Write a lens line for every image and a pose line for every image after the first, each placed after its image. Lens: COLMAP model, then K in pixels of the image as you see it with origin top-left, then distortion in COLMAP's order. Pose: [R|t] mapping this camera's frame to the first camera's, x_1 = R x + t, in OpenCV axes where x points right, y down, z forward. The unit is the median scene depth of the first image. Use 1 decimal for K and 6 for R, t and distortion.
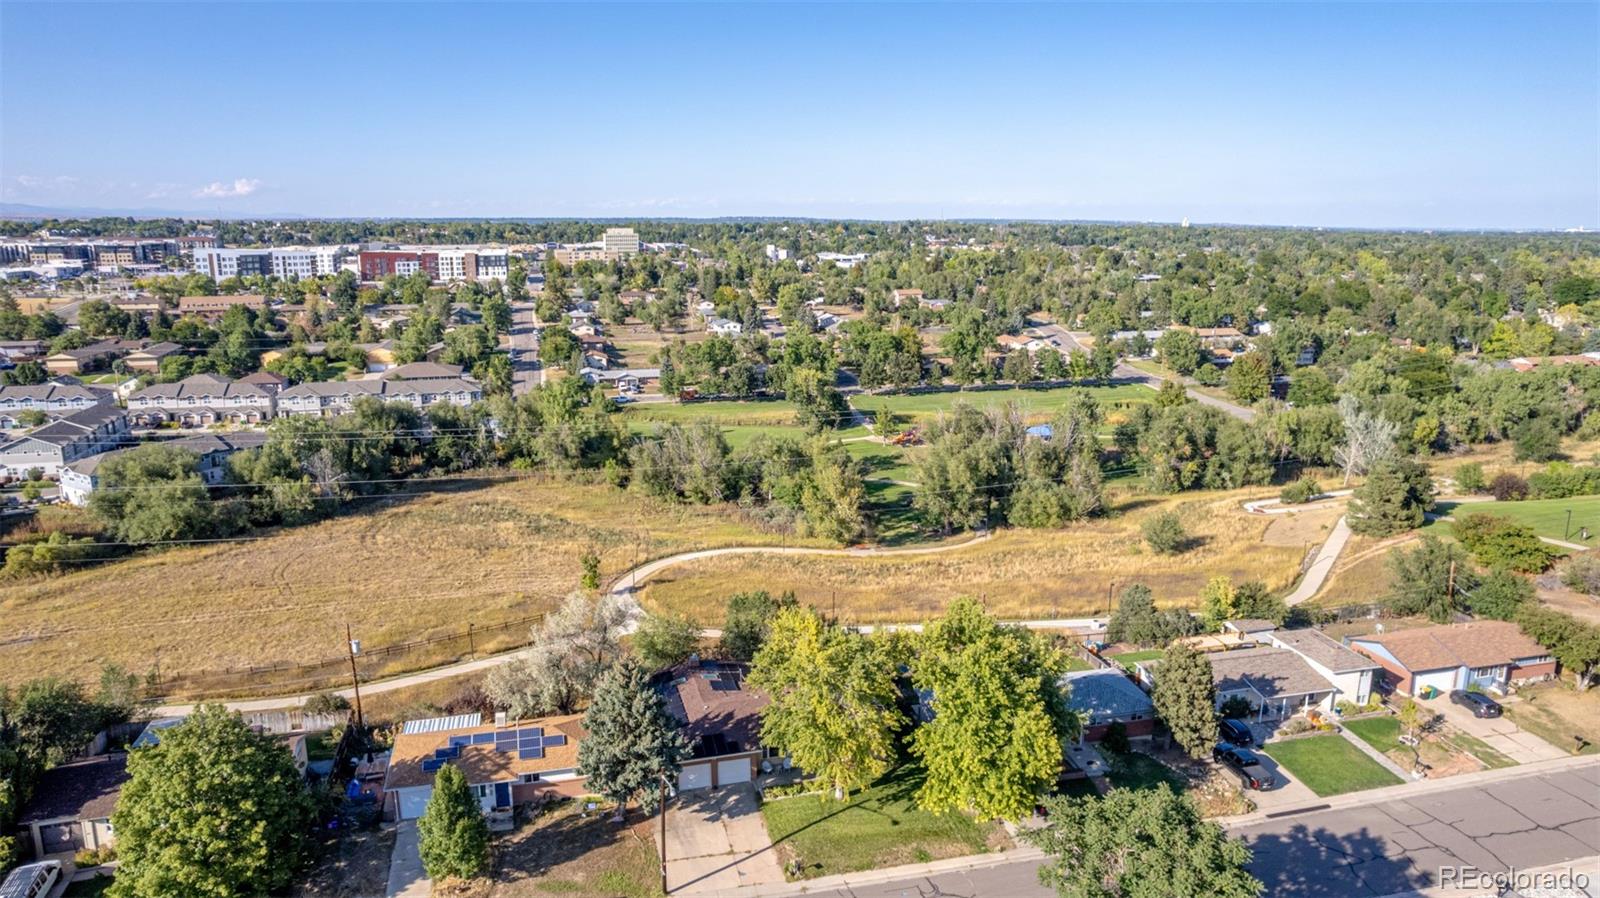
lens RADIAL K [[1030.6, 0, 800.0], [0, 1030.6, 449.0], [0, 0, 1]] dist [-0.039855, 0.000872]
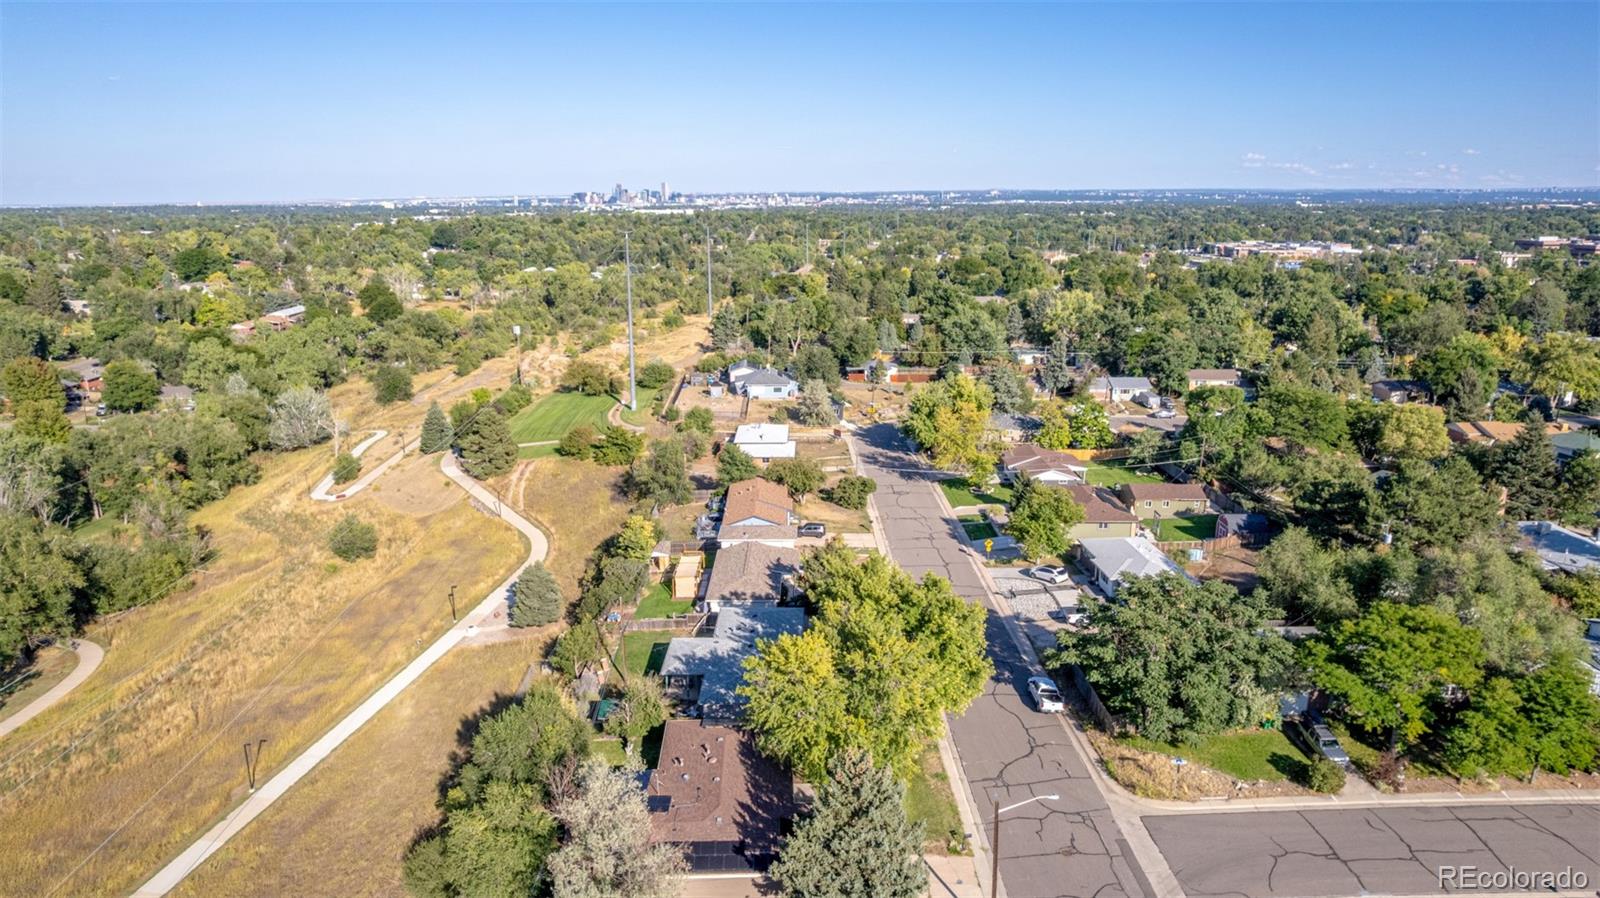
lens RADIAL K [[1030.6, 0, 800.0], [0, 1030.6, 449.0], [0, 0, 1]] dist [-0.039855, 0.000872]
pose [[0.195656, -0.233651, 0.952431, -0.420559], [0.208637, 0.958886, 0.192375, -0.086790], [-0.958222, 0.161073, 0.236360, 0.399180]]
